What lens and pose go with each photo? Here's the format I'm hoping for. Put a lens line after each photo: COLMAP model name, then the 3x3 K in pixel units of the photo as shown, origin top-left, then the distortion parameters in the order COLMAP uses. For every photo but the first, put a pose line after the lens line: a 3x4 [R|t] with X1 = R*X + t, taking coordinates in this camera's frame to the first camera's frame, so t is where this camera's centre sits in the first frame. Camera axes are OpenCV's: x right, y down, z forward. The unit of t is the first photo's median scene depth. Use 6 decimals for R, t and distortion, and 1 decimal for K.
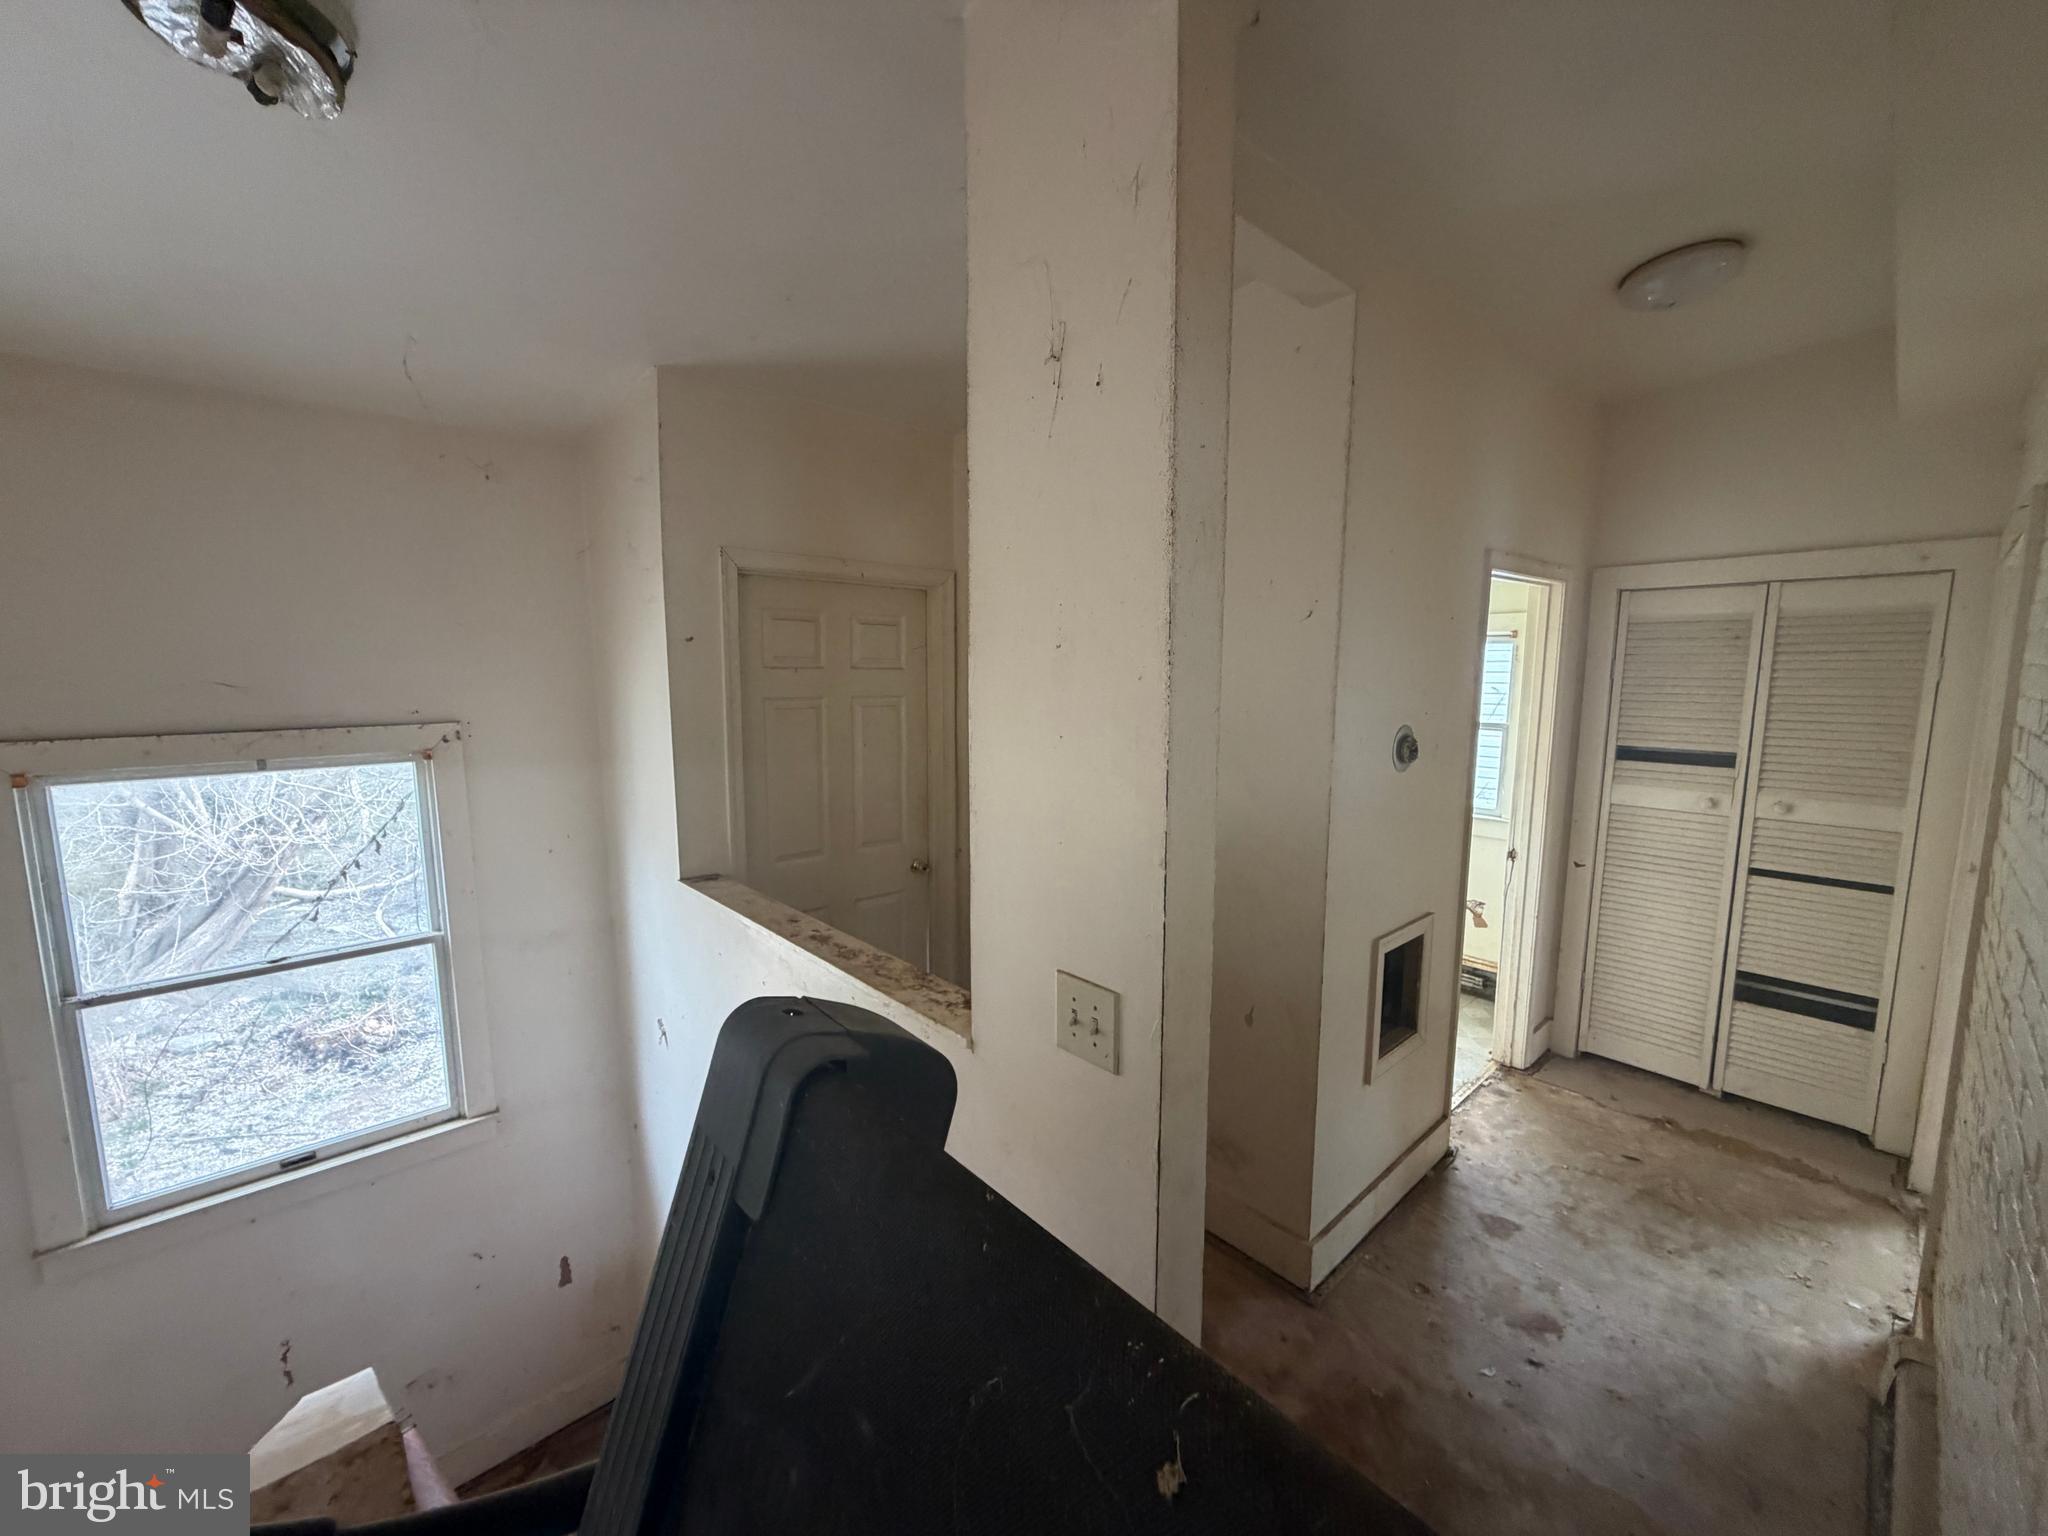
lens RADIAL K [[816.3, 0, 1018.7], [0, 816.3, 768.3], [0, 0, 1]] dist [0.000265, -0.000084]
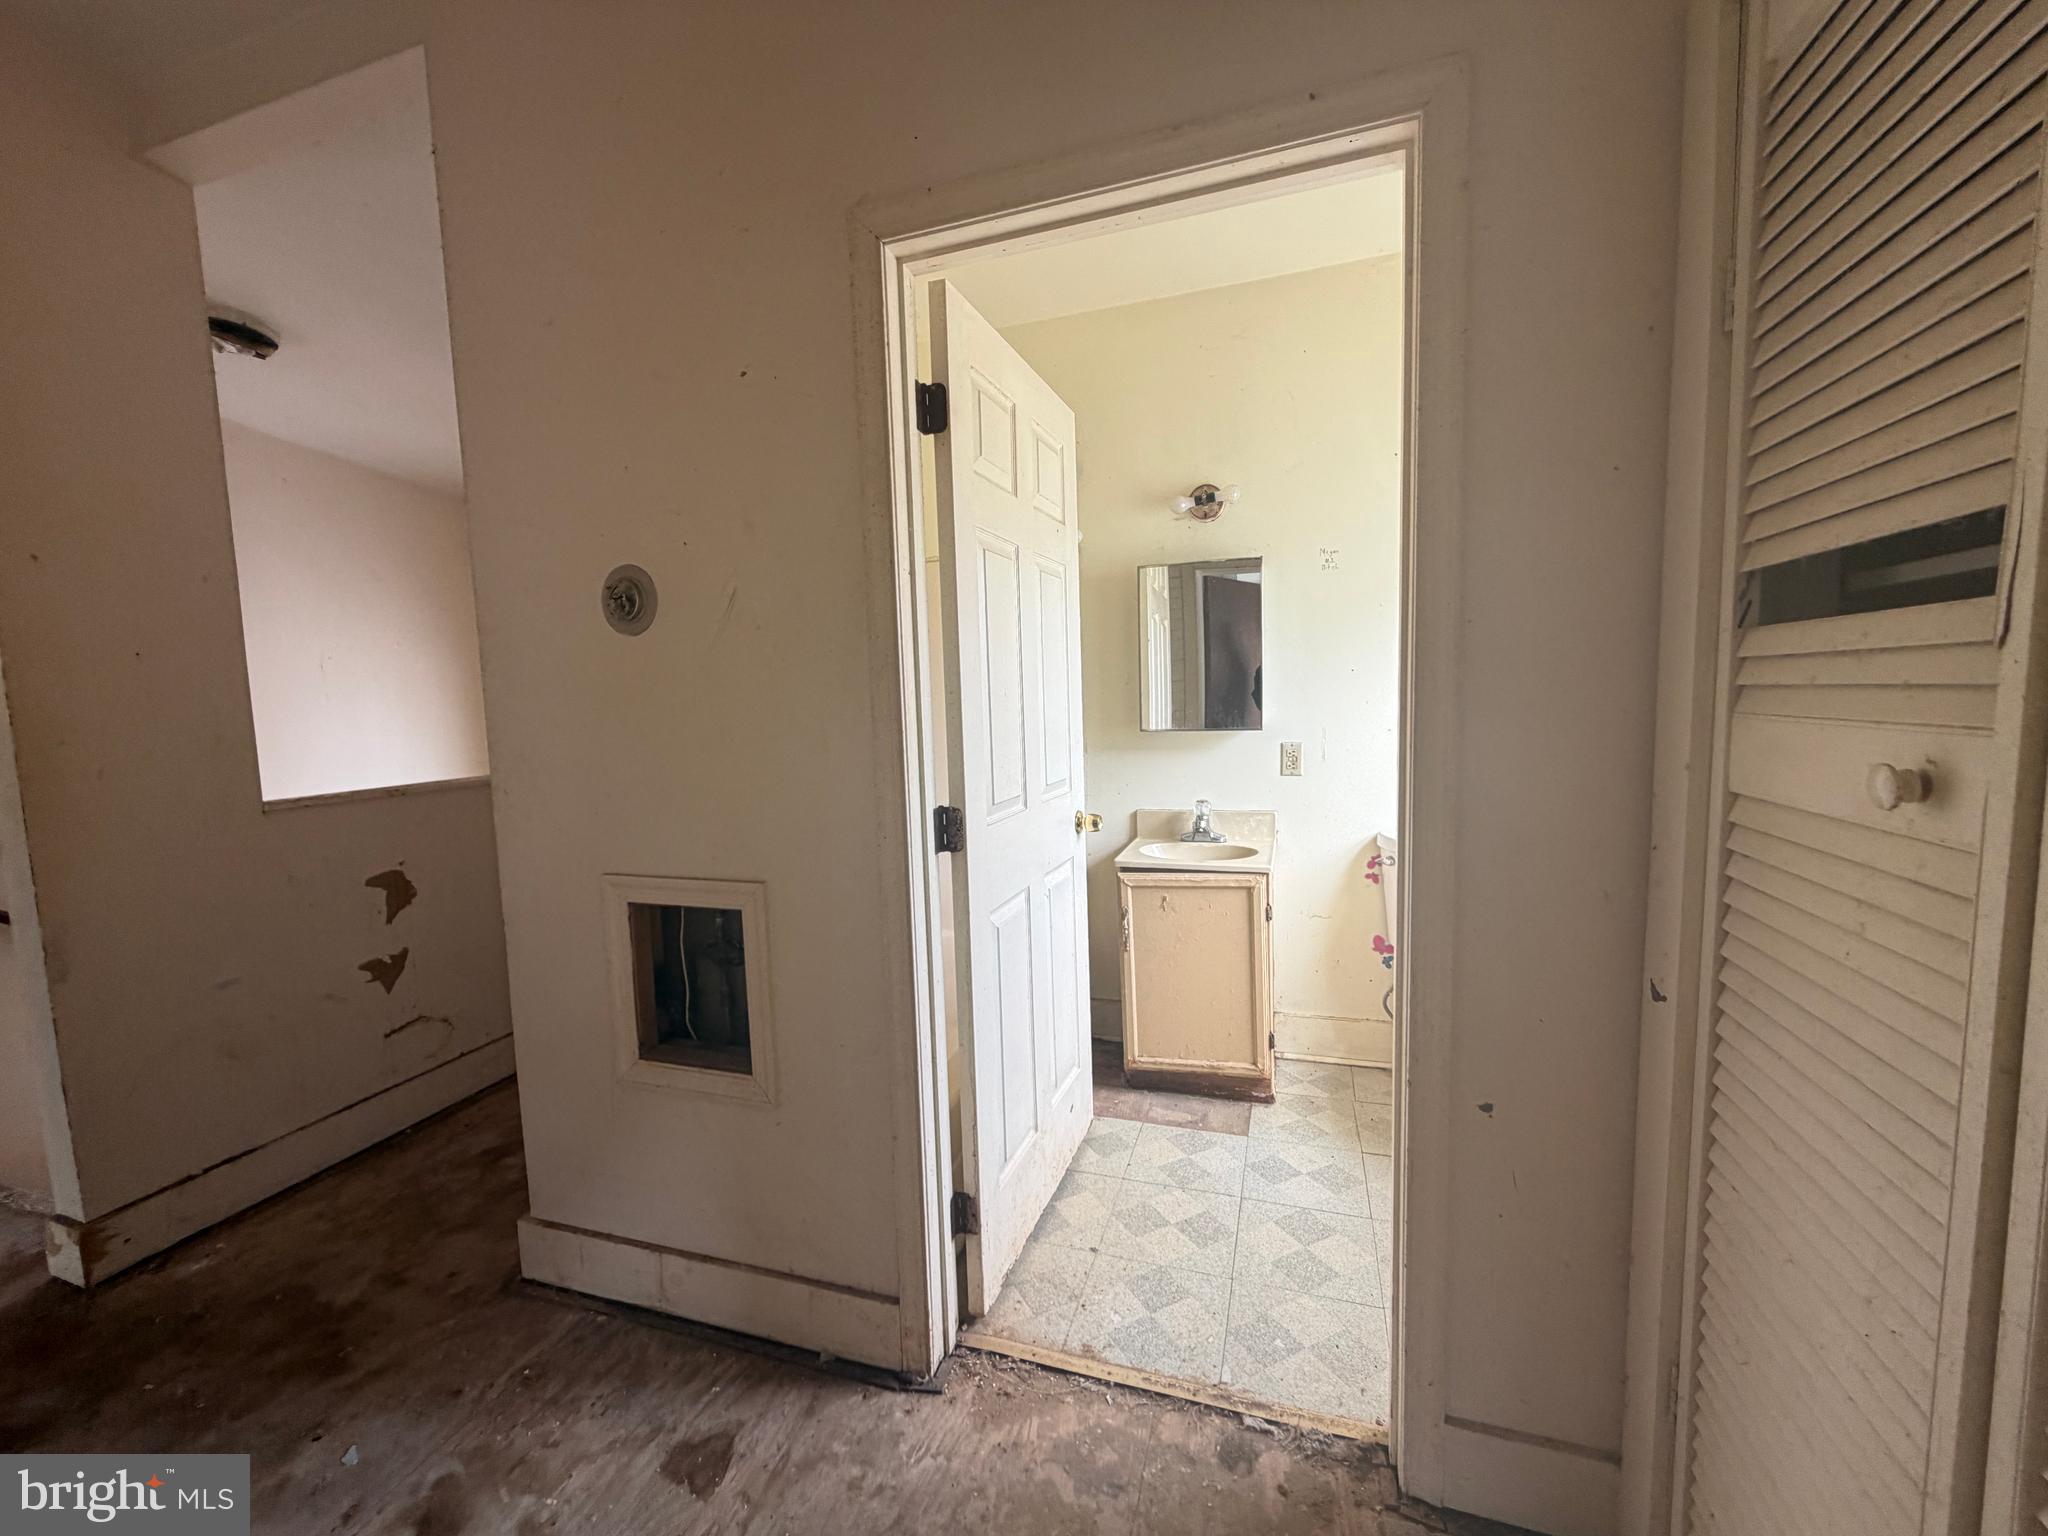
lens RADIAL K [[816.3, 0, 1018.7], [0, 816.3, 768.3], [0, 0, 1]] dist [0.000265, -0.000084]
pose [[0.491419, 0.064200, -0.868554, 1.162055], [-0.081914, 0.996266, 0.027294, 0.065991], [0.867063, 0.057733, 0.494843, 0.905997]]
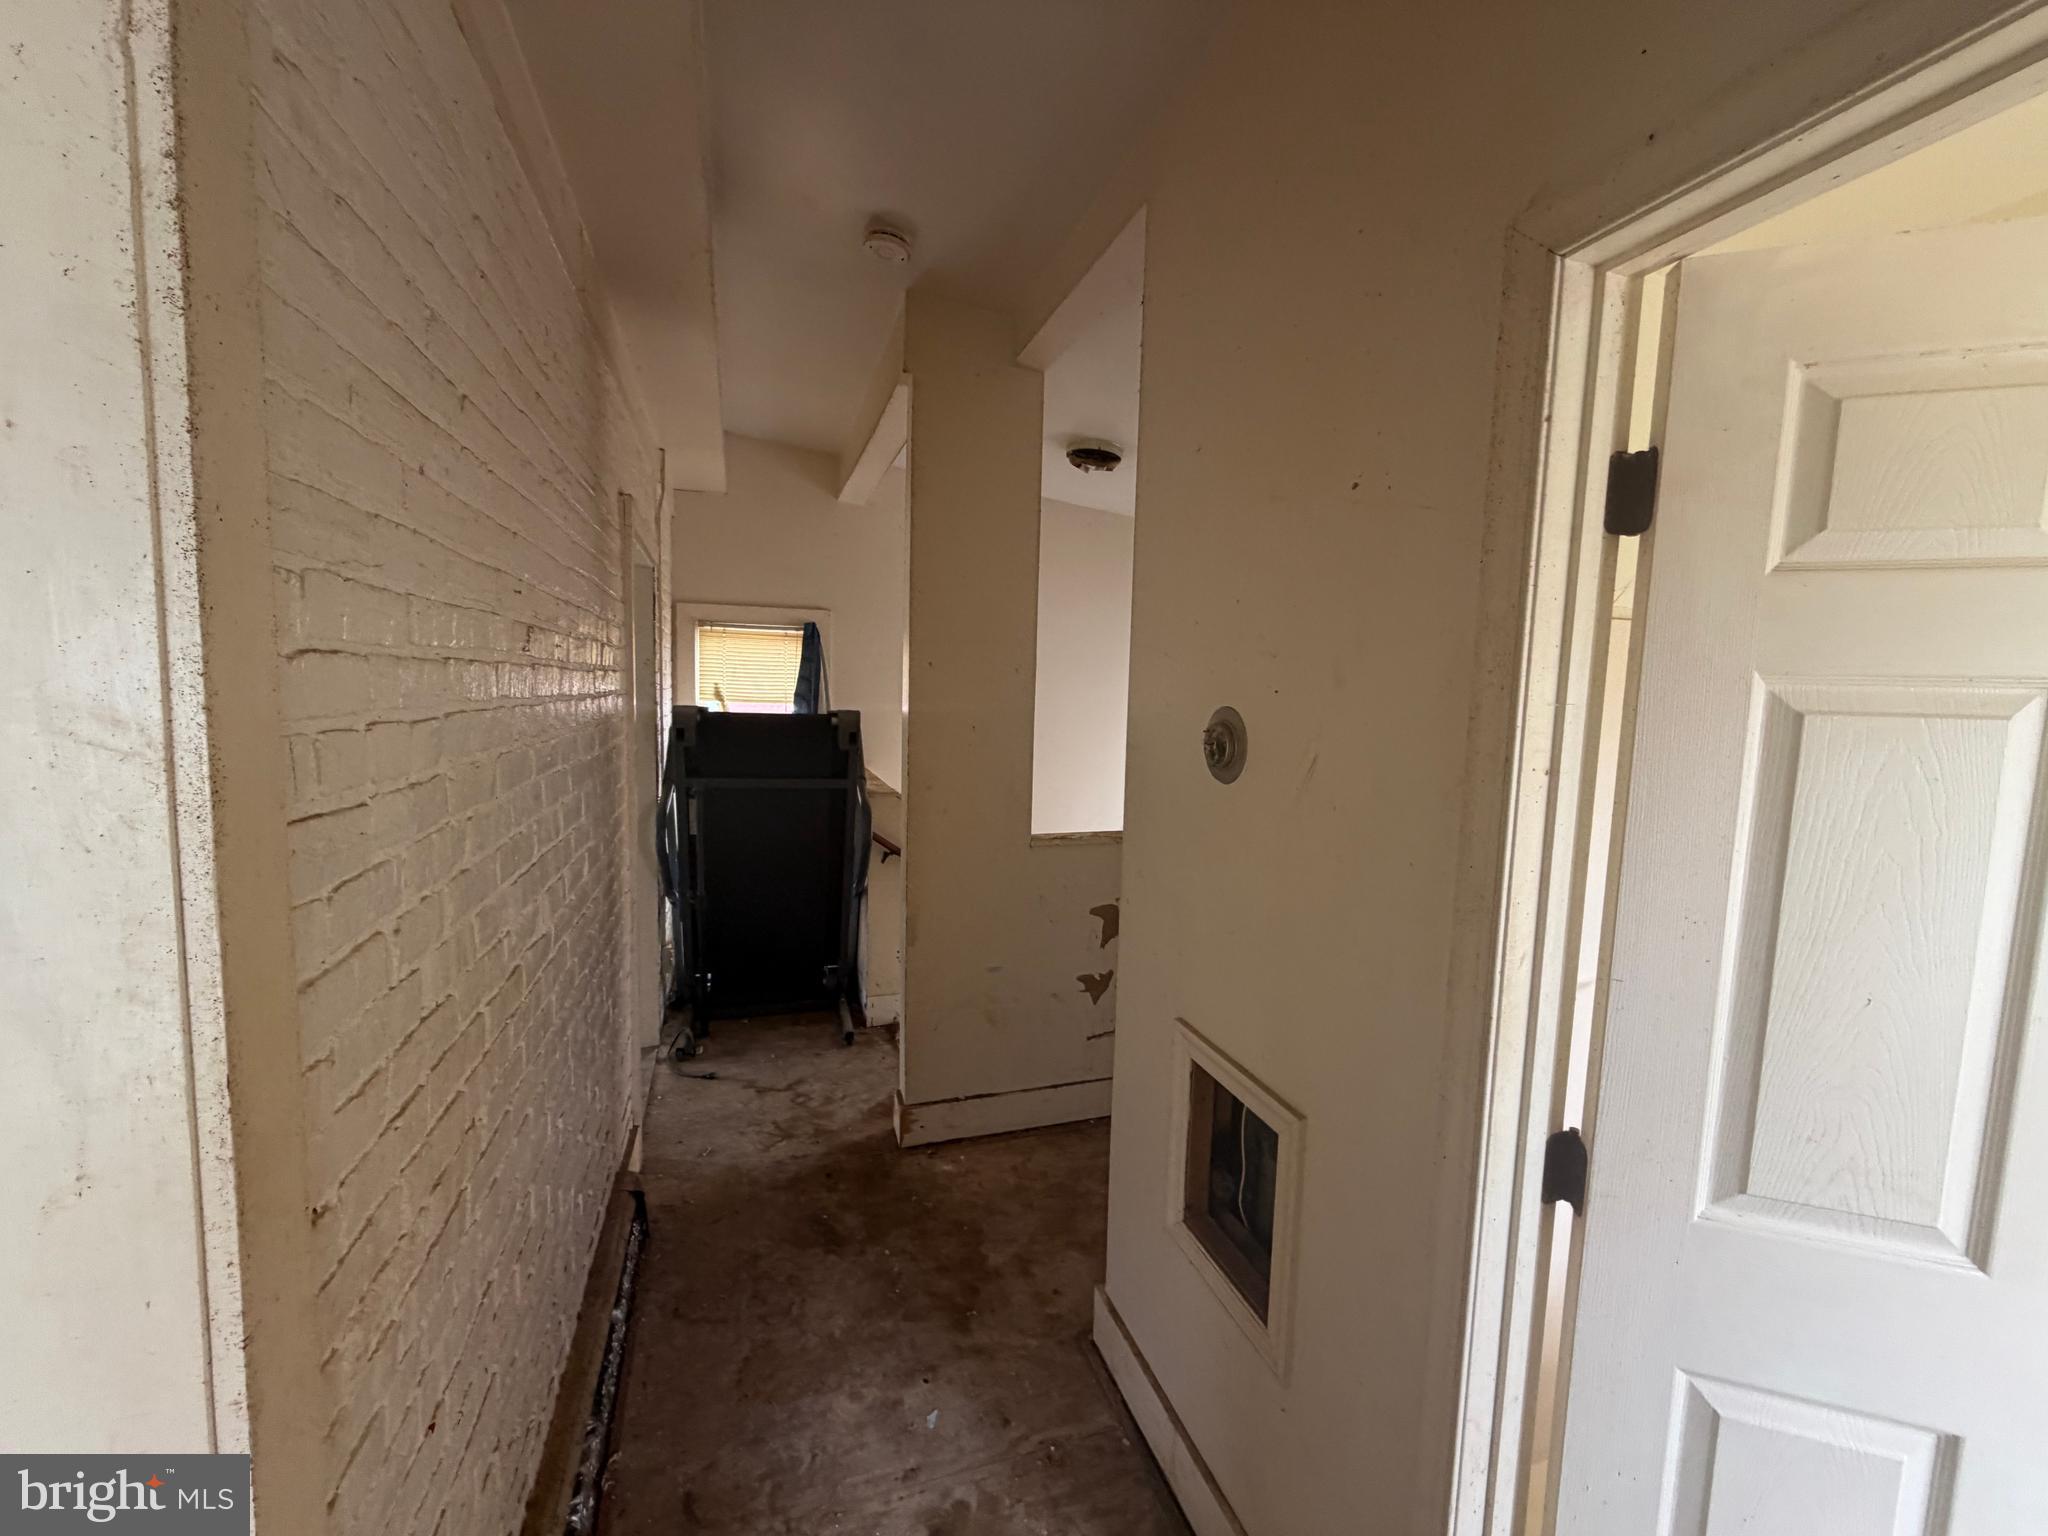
lens RADIAL K [[816.3, 0, 1018.7], [0, 816.3, 768.3], [0, 0, 1]] dist [0.000265, -0.000084]
pose [[-0.410850, 0.081481, -0.908055, 1.036232], [-0.142914, 0.977929, 0.152412, -0.074014], [0.900432, 0.192392, -0.390137, 1.047686]]
